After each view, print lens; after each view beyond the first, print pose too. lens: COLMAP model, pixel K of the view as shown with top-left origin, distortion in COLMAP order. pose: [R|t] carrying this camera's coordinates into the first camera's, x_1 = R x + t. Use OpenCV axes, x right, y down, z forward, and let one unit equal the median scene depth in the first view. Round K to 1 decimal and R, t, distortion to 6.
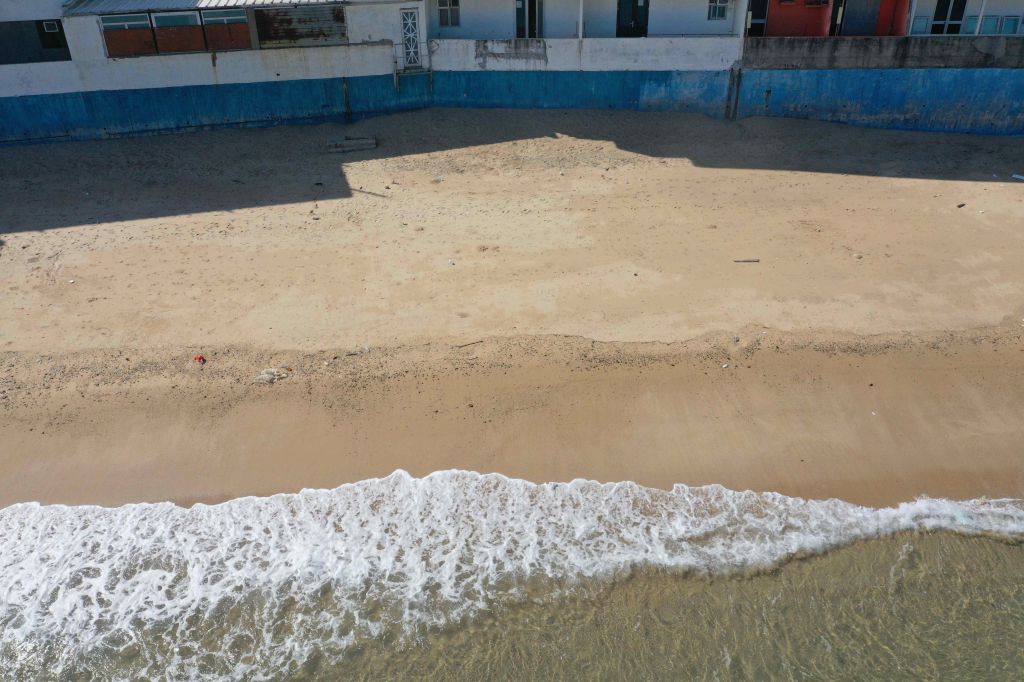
lens RADIAL K [[803.3, 0, 508.6], [0, 803.3, 341.9], [0, 0, 1]] dist [-0.009907, -0.006779]
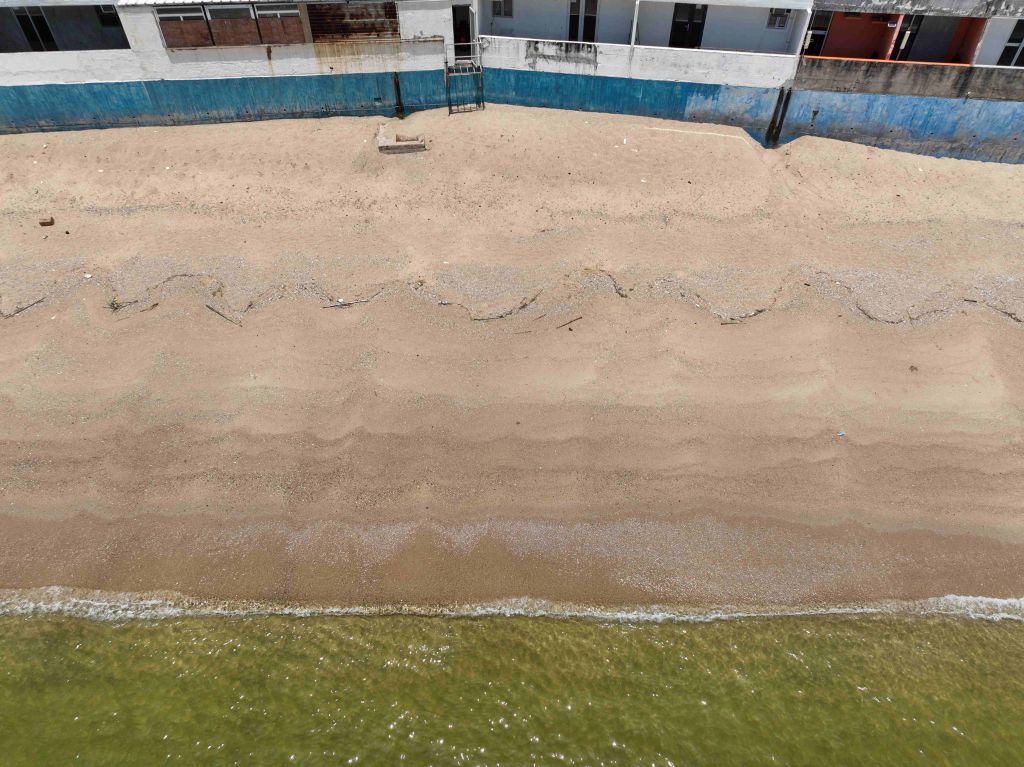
lens RADIAL K [[723.1, 0, 512.0], [0, 723.1, 383.5], [0, 0, 1]] dist [-0.011151, 0.028073]
pose [[0.996263, 0.075161, -0.042543, 0.010767], [-0.060317, 0.958064, 0.280135, -0.219266], [0.061814, -0.276523, 0.959017, 0.019828]]
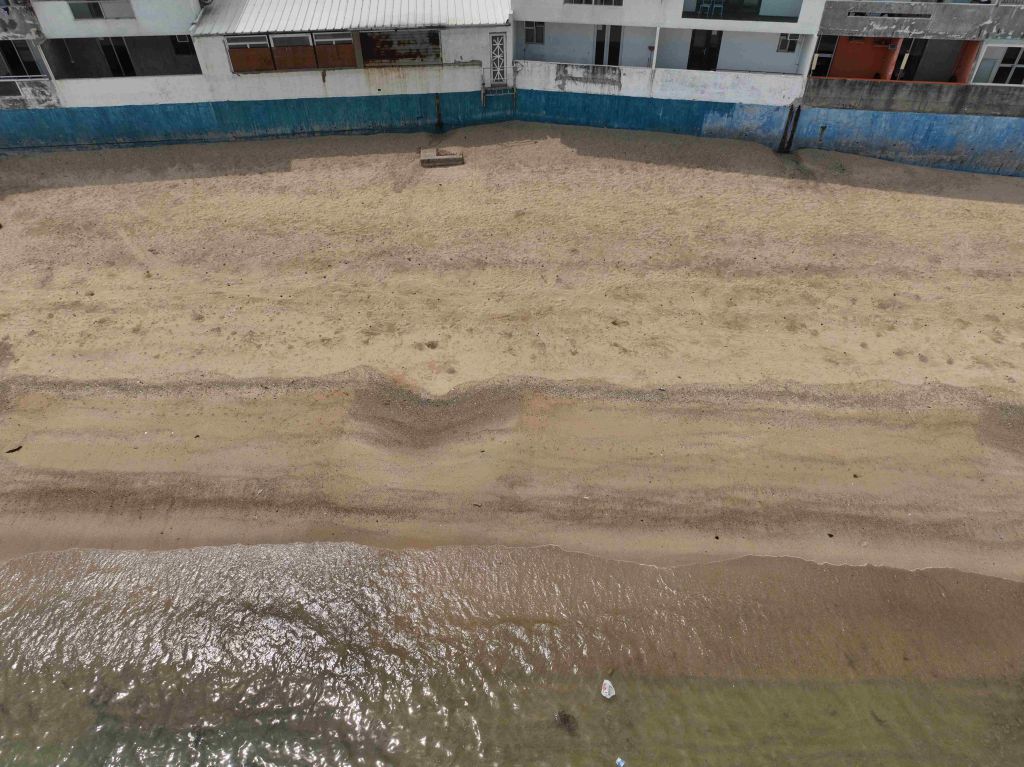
lens RADIAL K [[723.1, 0, 512.0], [0, 723.1, 383.5], [0, 0, 1]] dist [-0.011151, 0.028073]
pose [[0.994203, 0.080001, -0.071834, 0.003612], [-0.060549, 0.968683, 0.240807, -0.188624], [0.088849, -0.235061, 0.967911, -0.062741]]
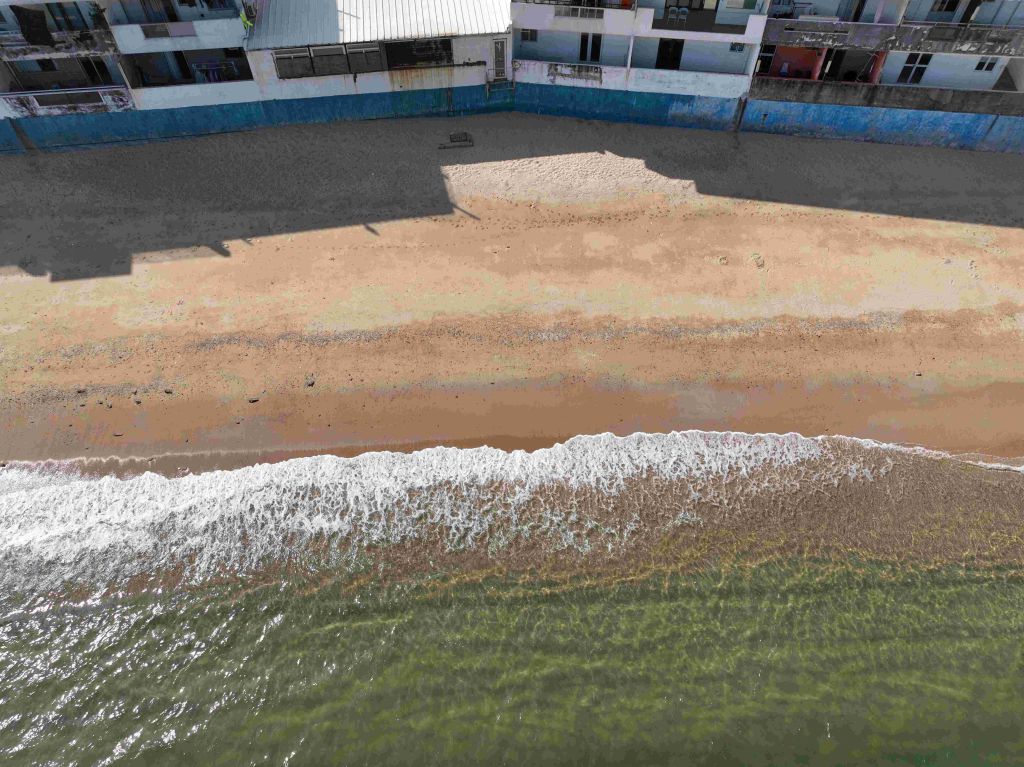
lens RADIAL K [[736.6, 0, 512.0], [0, 736.6, 383.5], [0, 0, 1]] dist [-0.011108, 0.036695]
pose [[0.998041, 0.058033, -0.023356, -0.043048], [-0.043715, 0.914077, 0.403177, -0.382622], [0.044747, -0.401367, 0.914824, -0.323859]]
